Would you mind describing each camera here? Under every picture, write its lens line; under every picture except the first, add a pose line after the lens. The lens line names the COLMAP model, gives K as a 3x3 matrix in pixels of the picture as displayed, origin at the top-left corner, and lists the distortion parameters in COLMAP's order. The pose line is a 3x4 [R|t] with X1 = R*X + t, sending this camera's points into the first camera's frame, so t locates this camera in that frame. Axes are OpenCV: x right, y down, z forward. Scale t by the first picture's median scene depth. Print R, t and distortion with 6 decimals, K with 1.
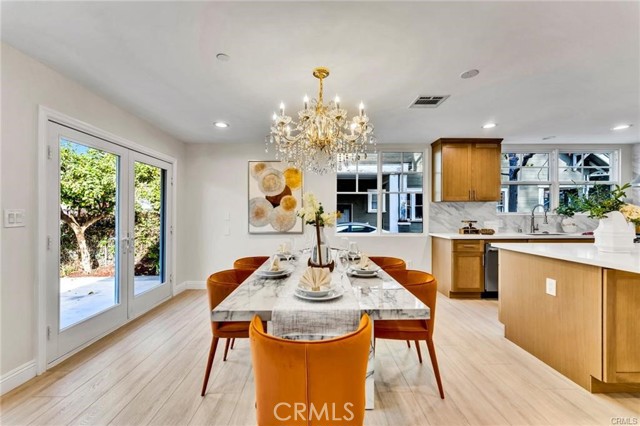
lens RADIAL K [[258.1, 0, 318.1], [0, 258.1, 213.6], [0, 0, 1]] dist [-0.000421, -0.000125]
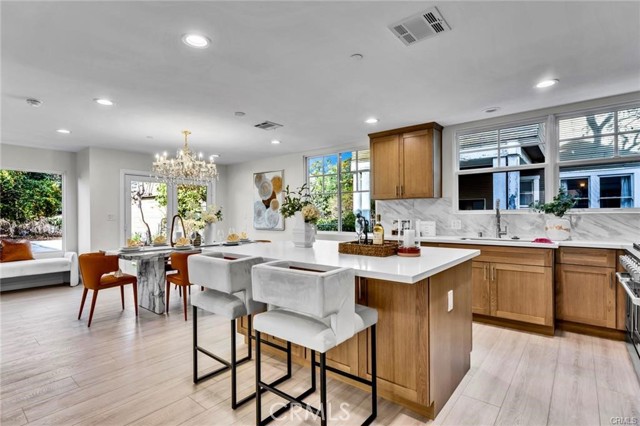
lens RADIAL K [[309.2, 0, 321.5], [0, 309.2, 212.8], [0, 0, 1]] dist [0.003677, 0.000406]
pose [[0.767113, -0.006381, -0.641480, 1.042586], [0.008304, 0.999966, -0.000016, -0.001407], [0.641458, -0.005314, 0.767140, 0.001813]]
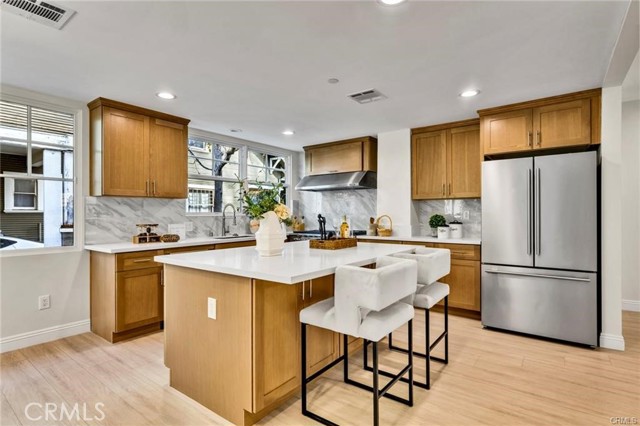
lens RADIAL K [[321.4, 0, 320.5], [0, 321.4, 213.5], [0, 0, 1]] dist [-0.013951, 0.001132]
pose [[0.608945, -0.003073, 0.793207, 0.171767], [0.004333, 0.999990, 0.000548, -0.000866], [-0.793201, 0.003103, 0.608952, 0.076671]]
